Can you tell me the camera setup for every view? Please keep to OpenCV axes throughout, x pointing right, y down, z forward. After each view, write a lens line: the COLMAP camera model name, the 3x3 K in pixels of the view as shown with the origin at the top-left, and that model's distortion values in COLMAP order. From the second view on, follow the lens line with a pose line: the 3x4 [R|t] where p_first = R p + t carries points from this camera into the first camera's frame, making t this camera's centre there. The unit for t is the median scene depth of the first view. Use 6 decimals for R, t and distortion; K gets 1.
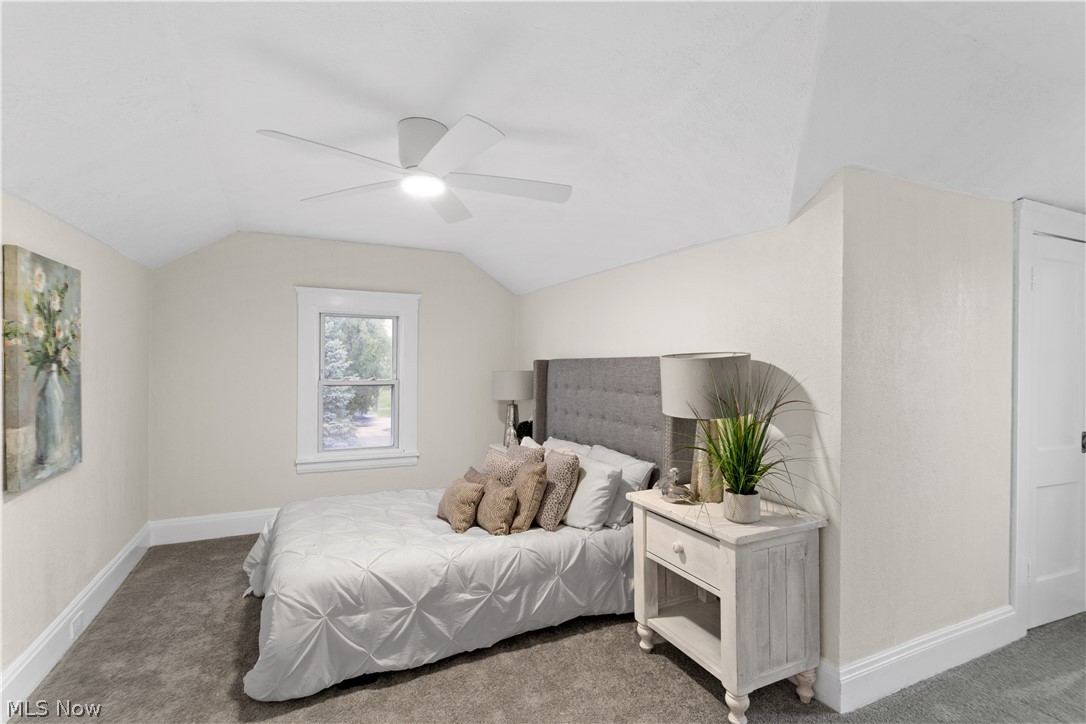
lens RADIAL K [[519.3, 0, 544.2], [0, 519.3, 362.6], [0, 0, 1]] dist [0.004584, -0.000652]
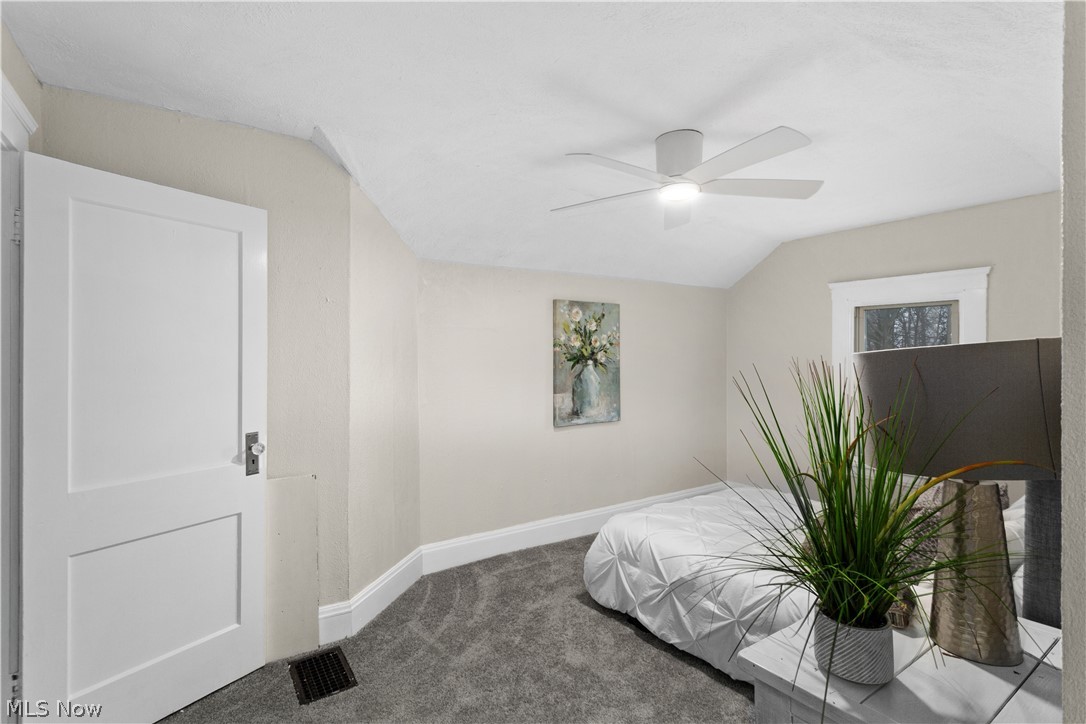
lens RADIAL K [[519.3, 0, 546.4], [0, 519.3, 357.8], [0, 0, 1]] dist [0.004584, -0.000652]
pose [[0.161603, -0.000716, -0.986856, 0.780351], [-0.003267, 0.999994, -0.001261, -0.004330], [0.986850, 0.003428, 0.161599, 0.573571]]
